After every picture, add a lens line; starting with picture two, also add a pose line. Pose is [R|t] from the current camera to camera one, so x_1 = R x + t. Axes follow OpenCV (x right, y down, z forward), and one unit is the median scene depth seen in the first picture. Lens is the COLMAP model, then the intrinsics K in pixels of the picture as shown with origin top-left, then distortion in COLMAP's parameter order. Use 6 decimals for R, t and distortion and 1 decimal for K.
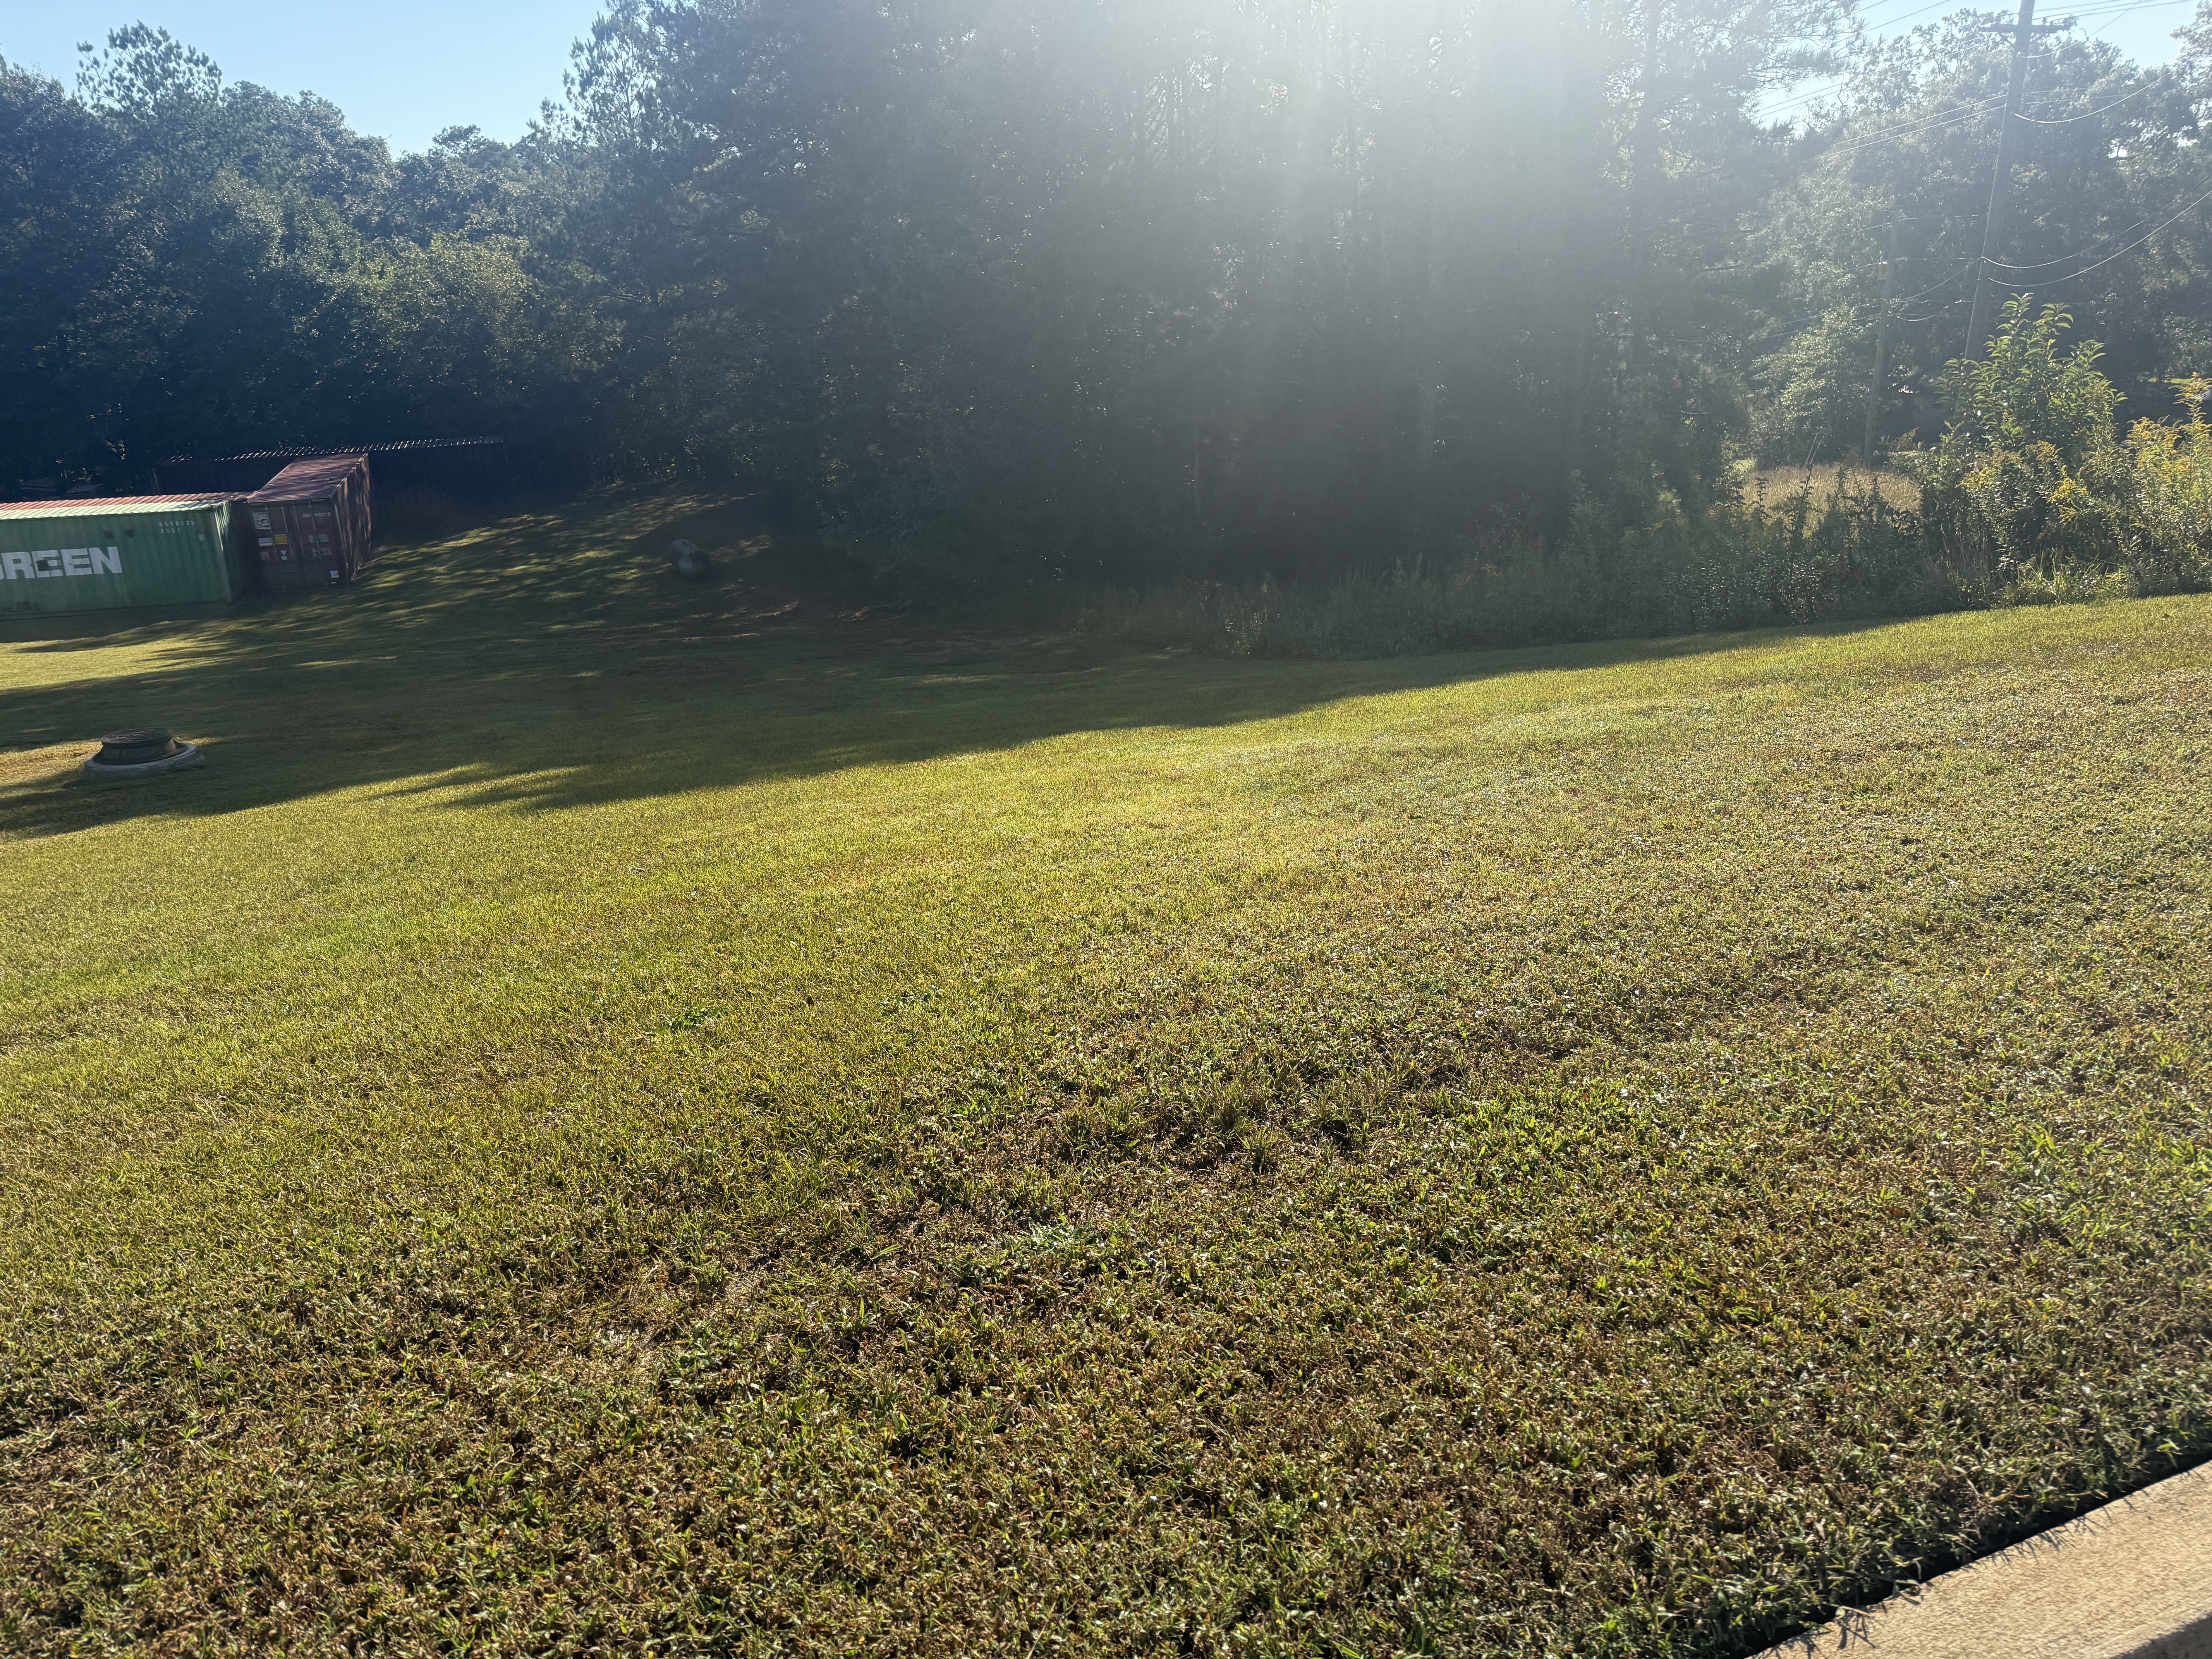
lens RADIAL K [[1545.2, 0, 1099.5], [0, 1545.2, 834.2], [0, 0, 1]] dist [0.073414, -0.090037]
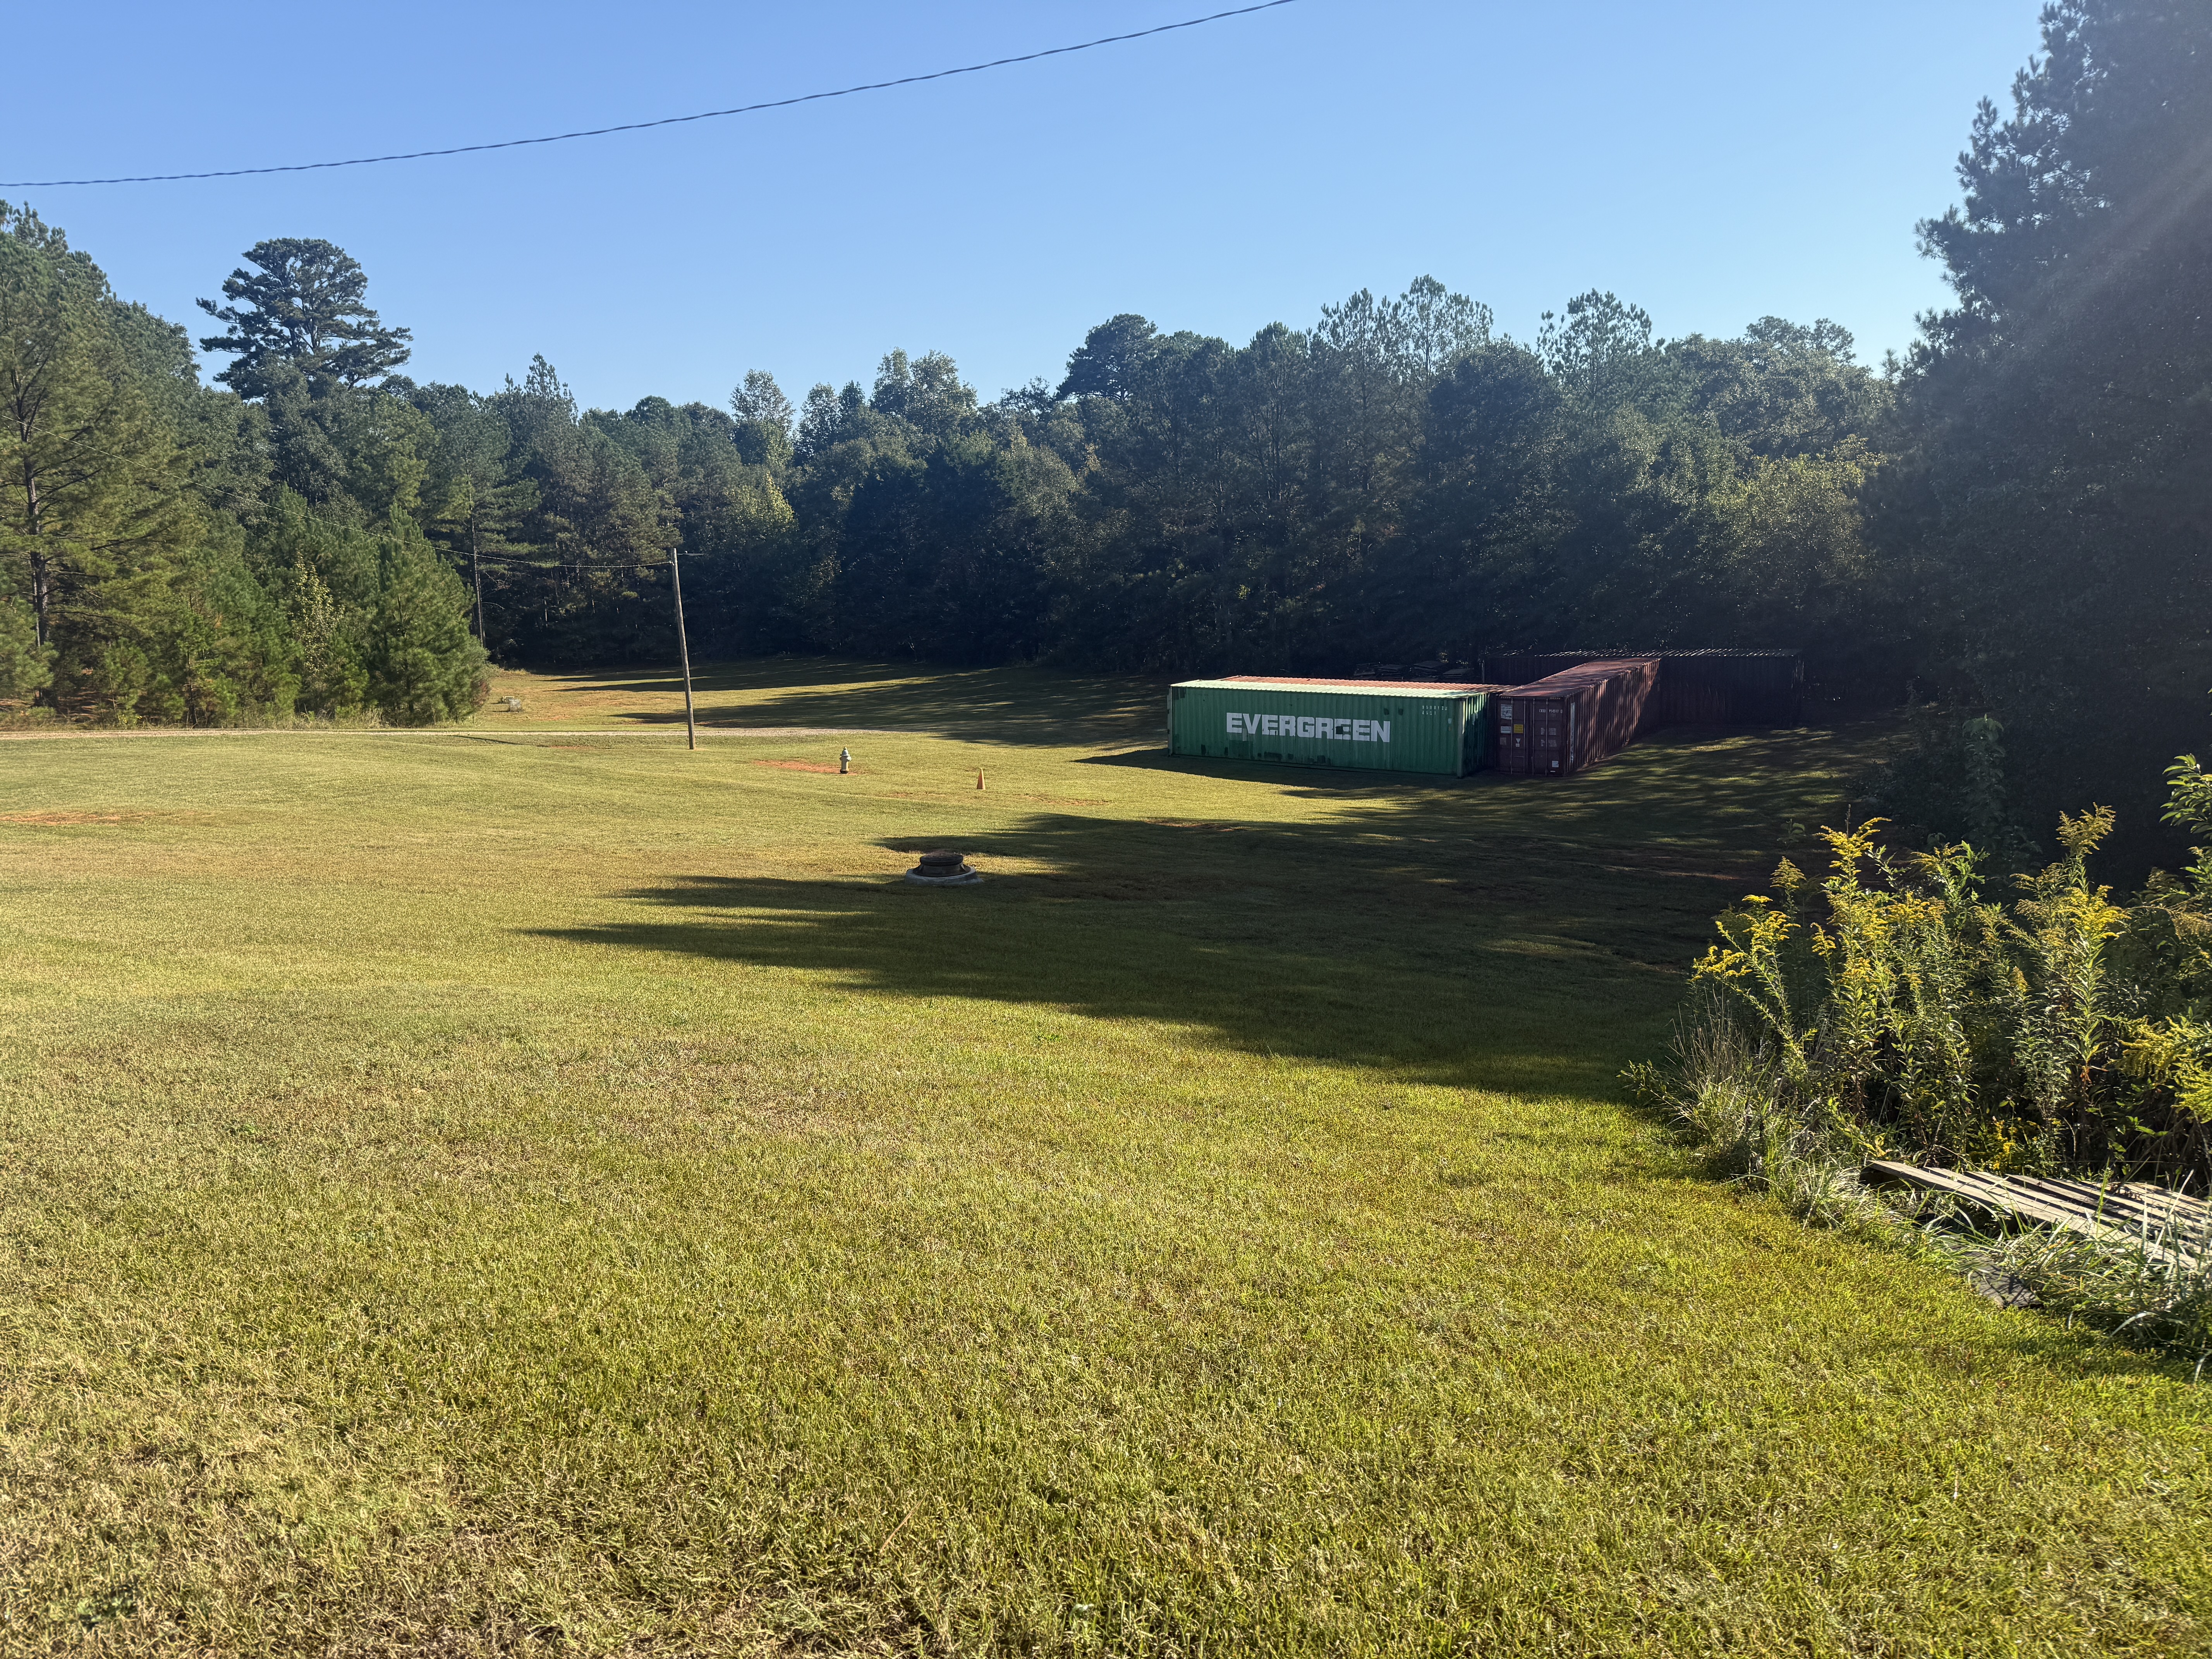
lens RADIAL K [[1541.2, 0, 1095.4], [0, 1541.2, 836.6], [0, 0, 1]] dist [0.064967, -0.098576]
pose [[0.599236, 0.161082, -0.784200, 2.209959], [-0.251088, 0.967939, 0.006958, -0.510785], [0.760178, 0.192734, 0.620469, 0.975085]]
